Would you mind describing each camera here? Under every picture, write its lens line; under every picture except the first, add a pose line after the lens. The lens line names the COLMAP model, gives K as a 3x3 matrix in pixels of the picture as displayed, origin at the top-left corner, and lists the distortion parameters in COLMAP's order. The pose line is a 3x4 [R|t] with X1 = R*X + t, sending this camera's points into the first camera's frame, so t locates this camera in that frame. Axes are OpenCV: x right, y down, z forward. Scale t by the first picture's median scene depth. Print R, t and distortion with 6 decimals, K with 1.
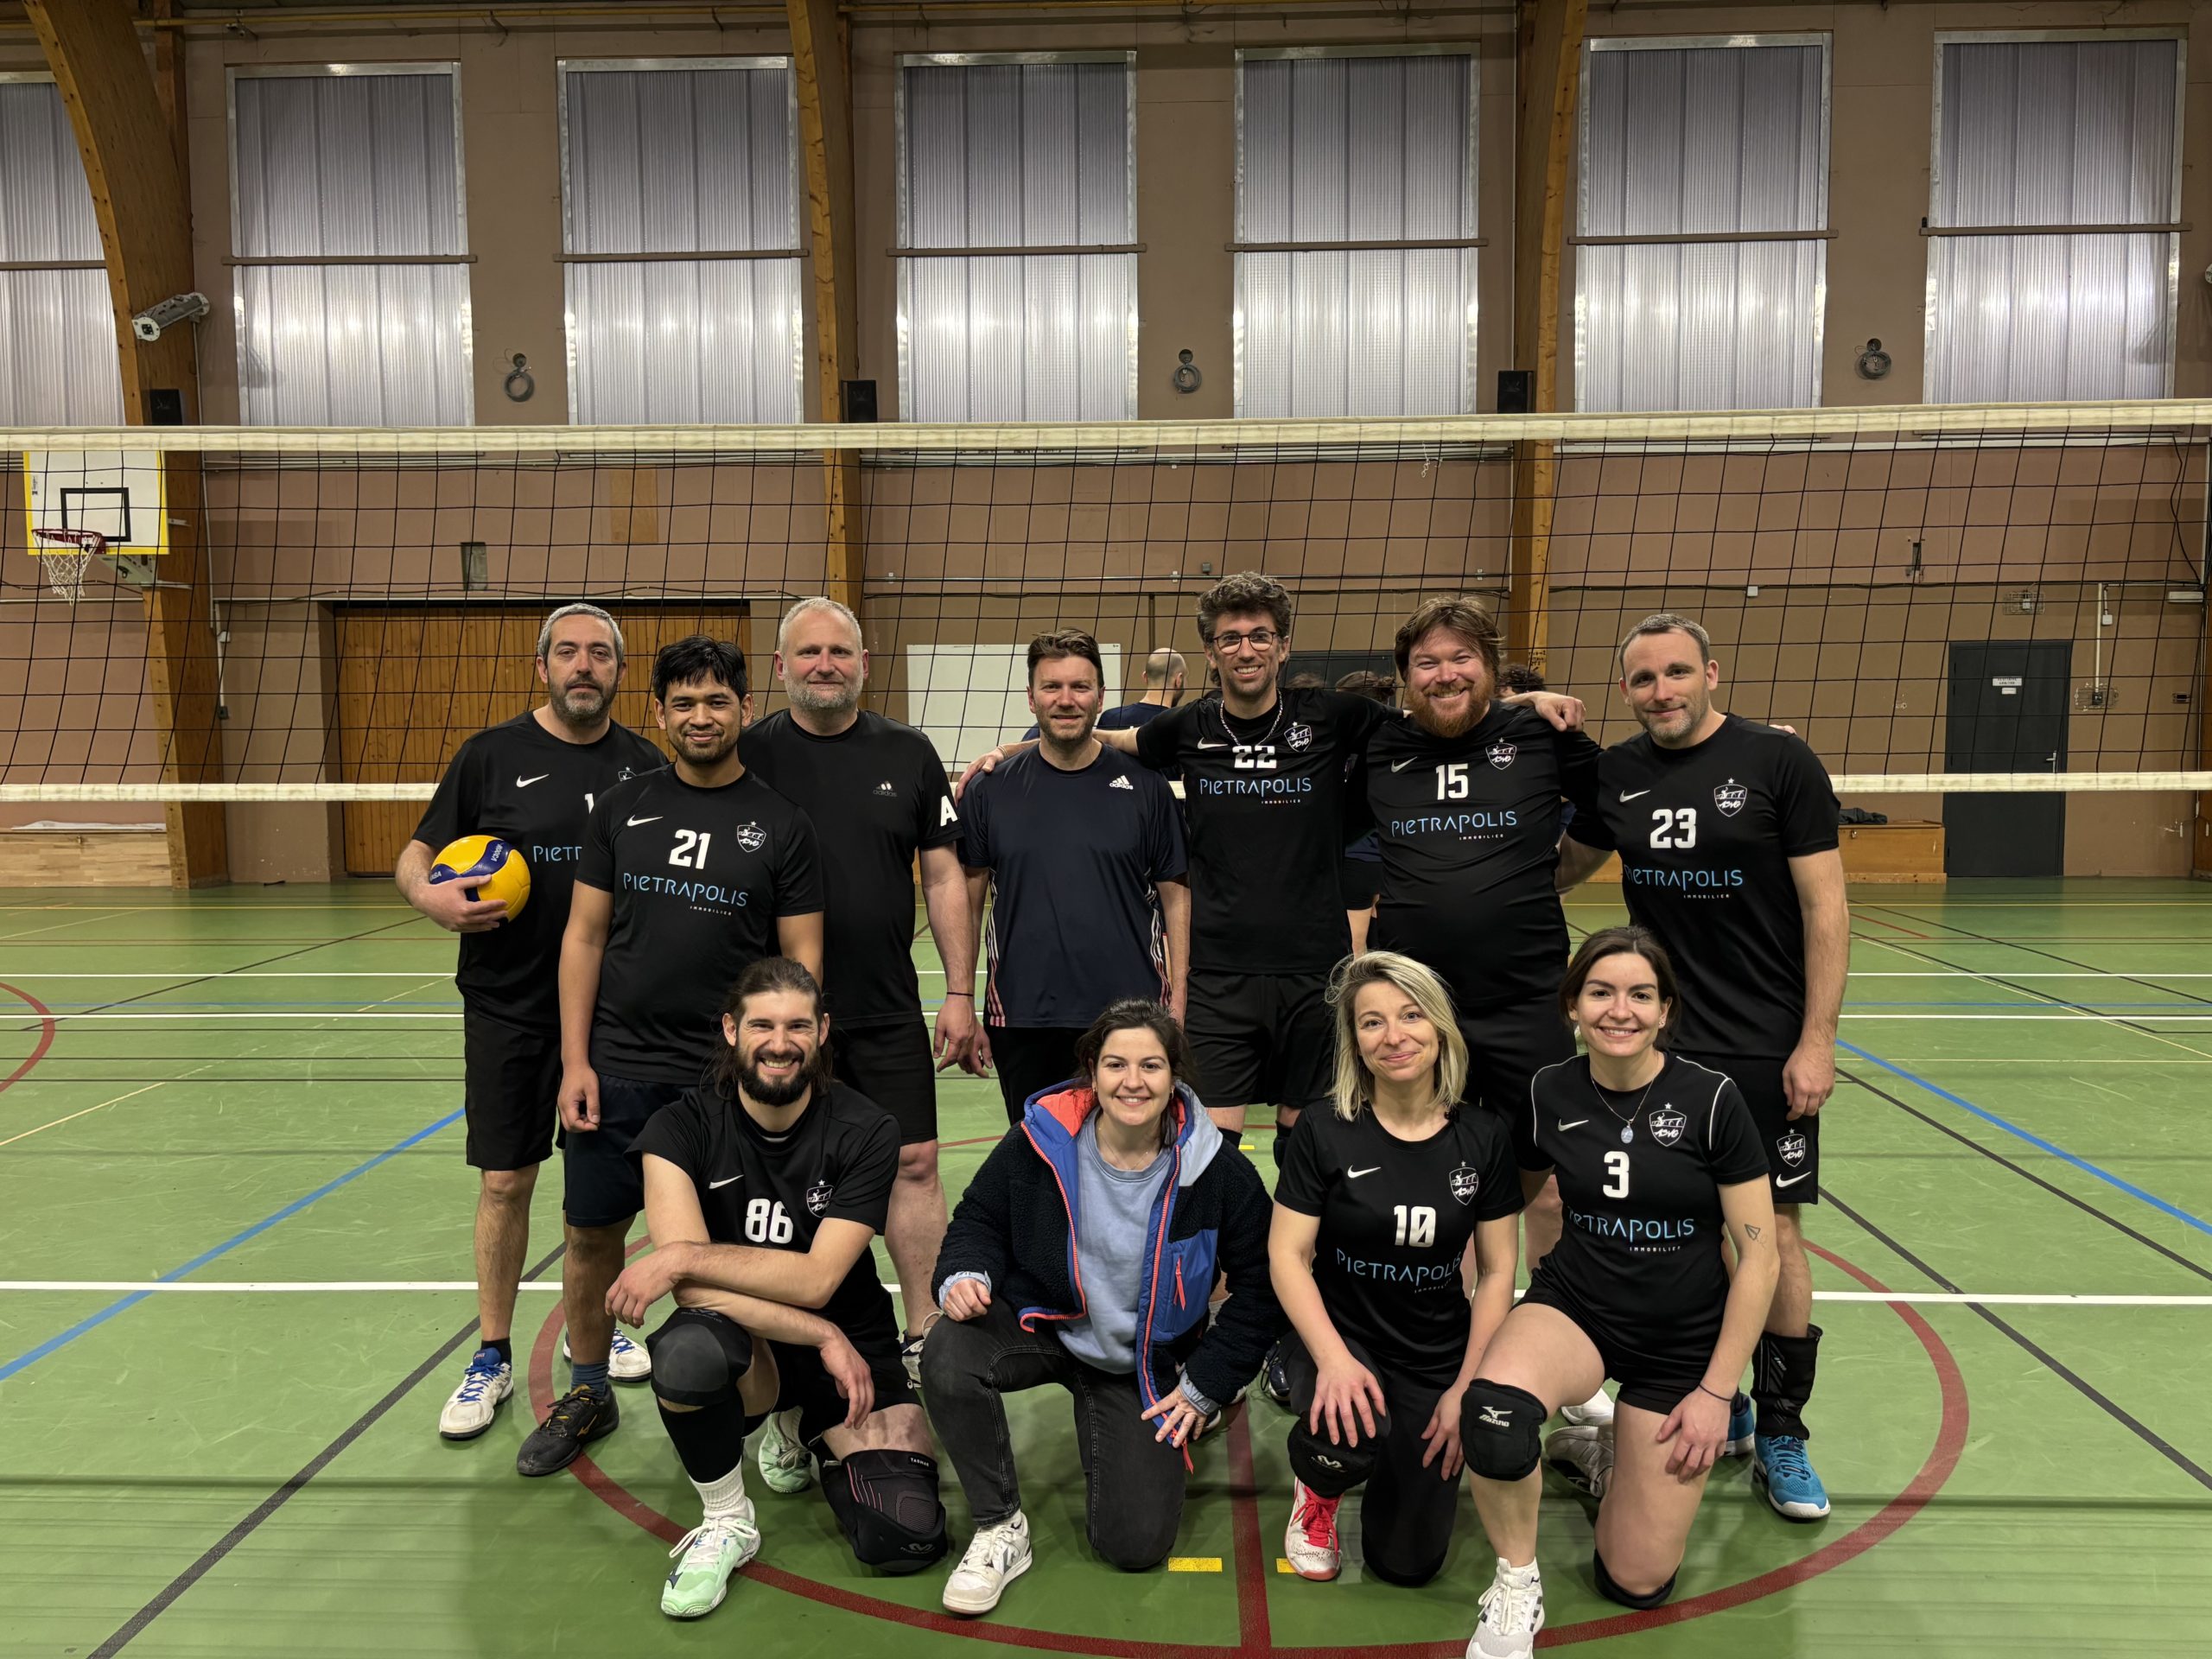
lens RADIAL K [[1741.0, 0, 1097.6], [0, 1741.0, 823.7], [0, 0, 1]] dist [0.059538, -0.067374]
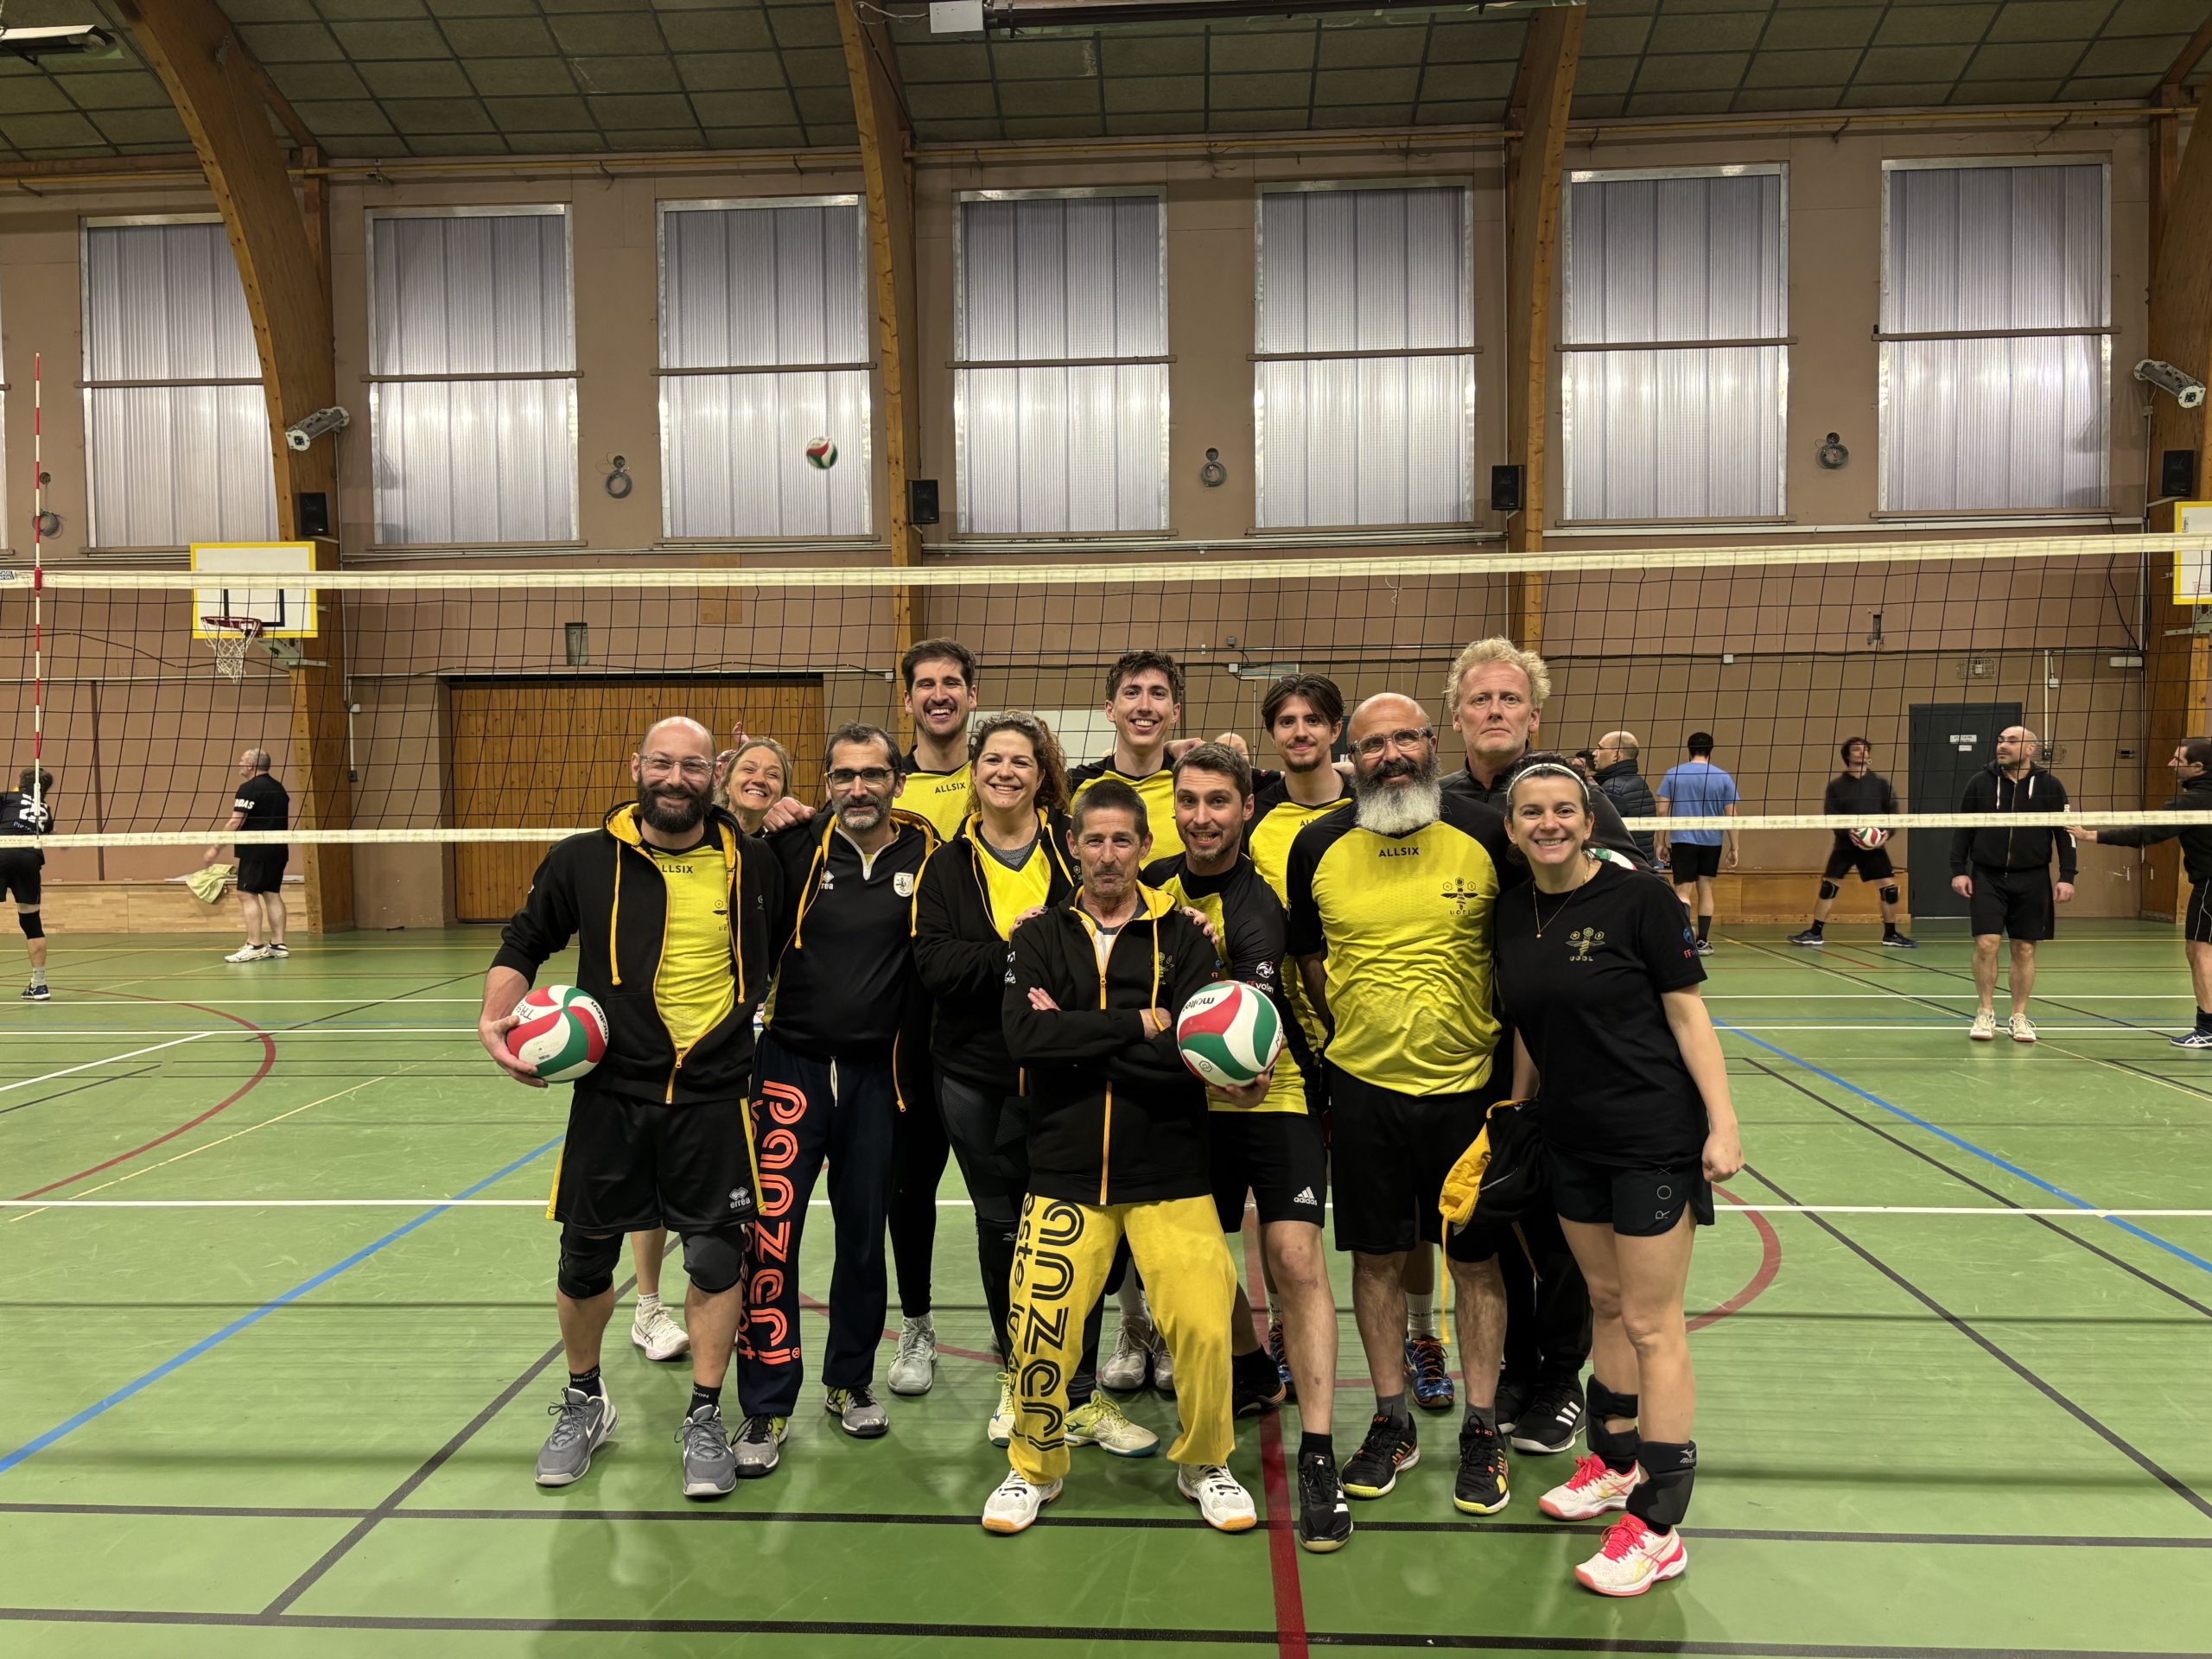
lens RADIAL K [[1741.0, 0, 1097.6], [0, 1741.0, 823.7], [0, 0, 1]] dist [0.059538, -0.067374]
pose [[0.999856, -0.004542, -0.016321, -0.005897], [0.003993, 0.999430, -0.033536, 0.006577], [0.016464, 0.033466, 0.999304, -0.111686]]
